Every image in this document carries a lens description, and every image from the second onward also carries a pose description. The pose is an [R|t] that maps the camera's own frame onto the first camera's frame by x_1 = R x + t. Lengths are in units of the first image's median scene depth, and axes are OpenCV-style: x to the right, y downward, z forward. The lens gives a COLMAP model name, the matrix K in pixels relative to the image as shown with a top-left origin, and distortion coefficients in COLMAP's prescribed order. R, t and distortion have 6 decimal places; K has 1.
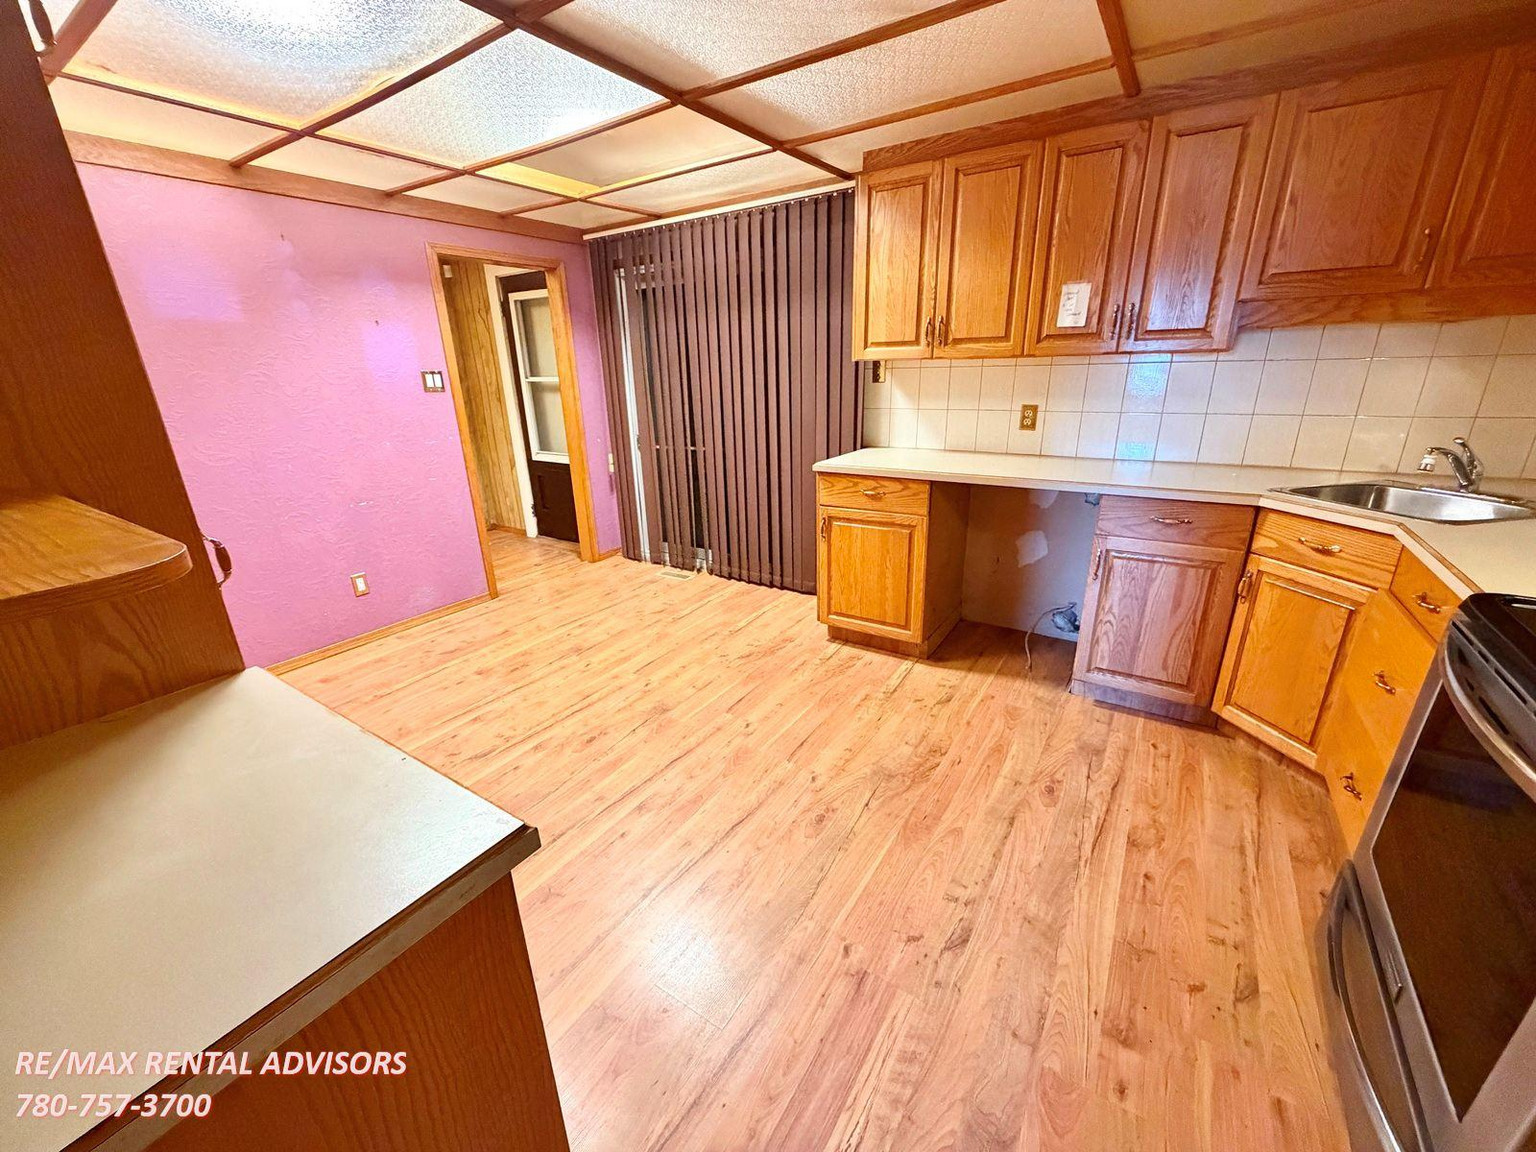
lens RADIAL K [[612.3, 0, 766.8], [0, 612.3, 580.6], [0, 0, 1]] dist [-0.001108, -0.000137]
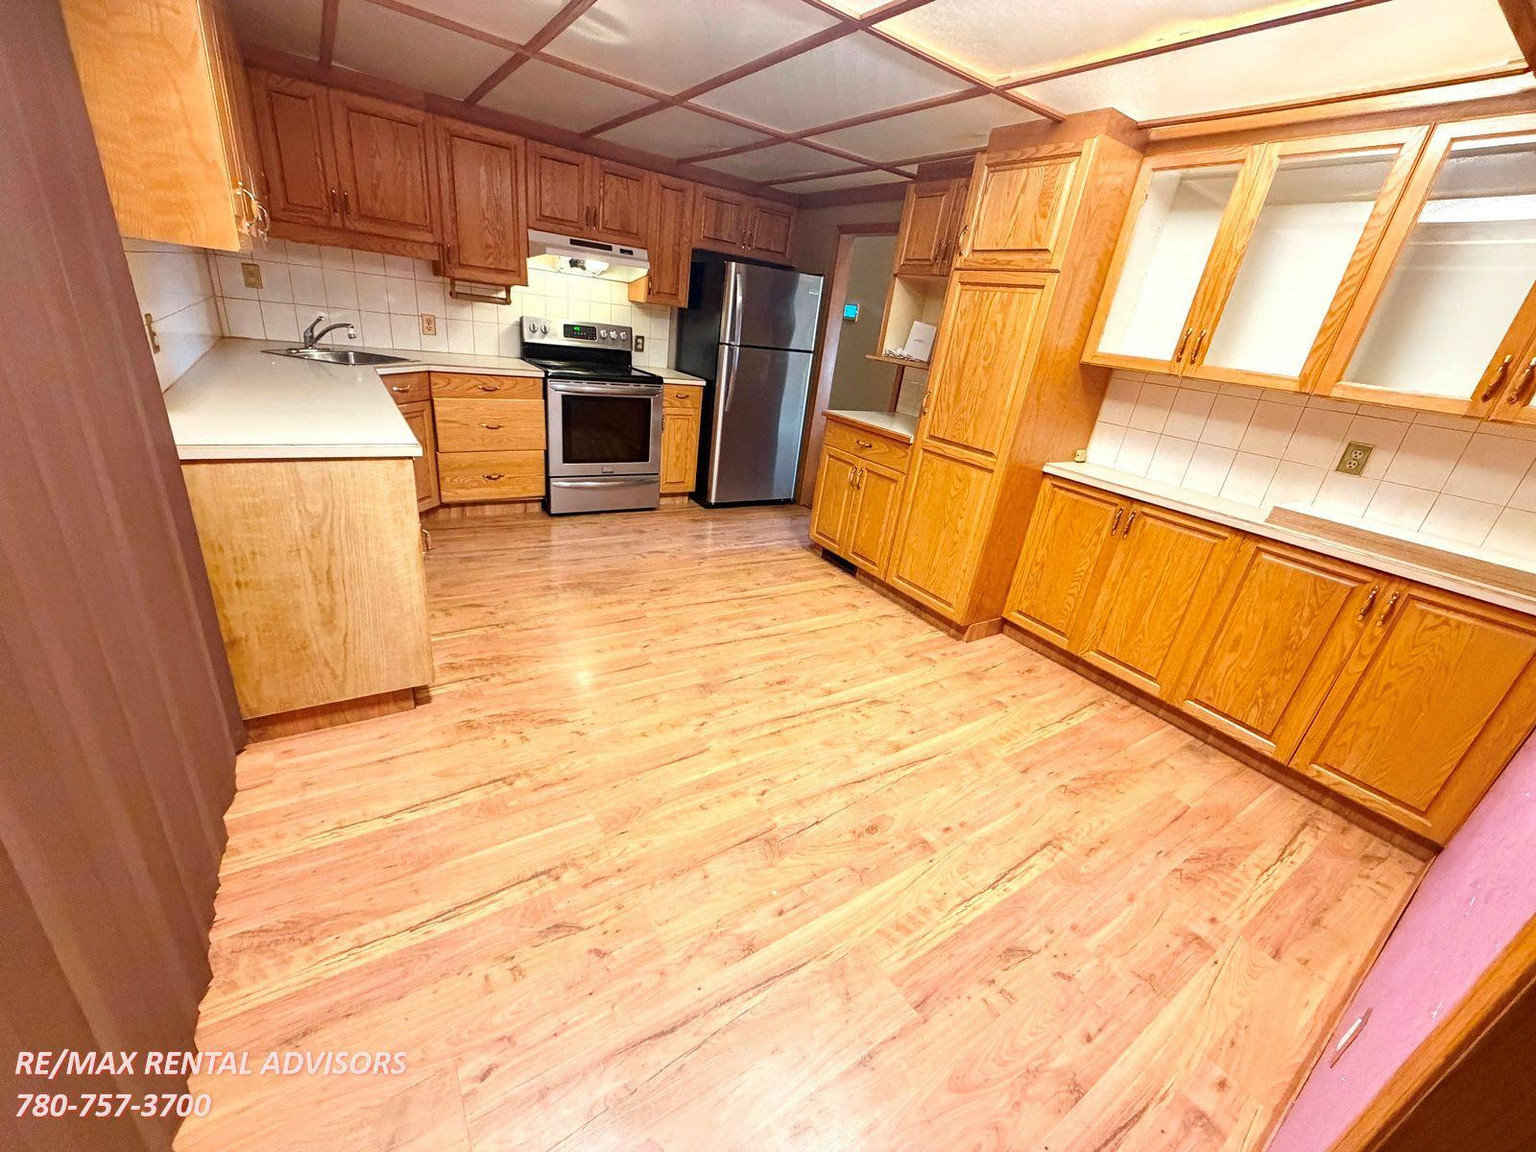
lens RADIAL K [[612.3, 0, 766.0], [0, 612.3, 578.2], [0, 0, 1]] dist [-0.001108, -0.000137]
pose [[-0.916853, -0.232240, 0.324722, -0.516604], [0.036168, 0.761718, 0.646898, -0.516533], [-0.397582, 0.604855, -0.689984, 1.492513]]
